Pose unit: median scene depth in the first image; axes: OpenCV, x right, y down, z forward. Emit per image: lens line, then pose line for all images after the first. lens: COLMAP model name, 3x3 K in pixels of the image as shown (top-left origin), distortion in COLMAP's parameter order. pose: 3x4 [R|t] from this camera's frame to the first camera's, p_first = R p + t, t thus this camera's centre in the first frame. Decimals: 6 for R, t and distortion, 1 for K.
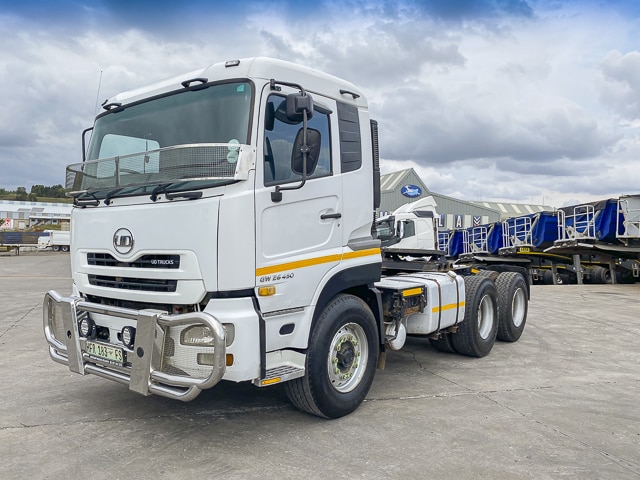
lens RADIAL K [[492.4, 0, 321.3], [0, 492.4, 241.4], [0, 0, 1]] dist [0.040545, -0.026301]
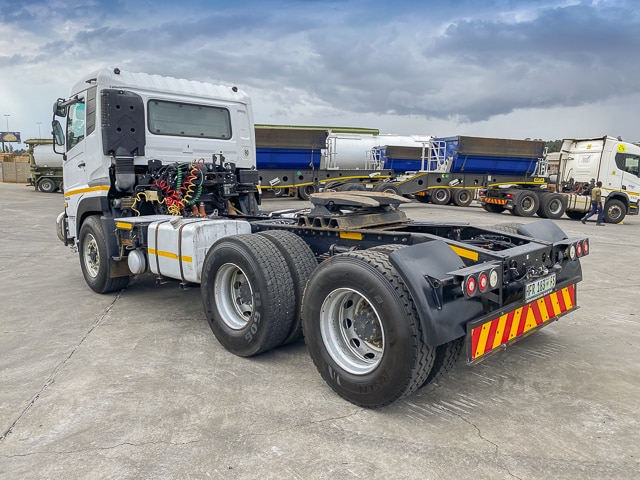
lens RADIAL K [[492.4, 0, 321.0], [0, 492.4, 239.6], [0, 0, 1]] dist [0.040545, -0.026301]
pose [[-0.098823, 0.124543, -0.987281, 1.065019], [0.002261, 0.992163, 0.124932, -0.006803], [0.995102, 0.010114, -0.098330, 1.310093]]
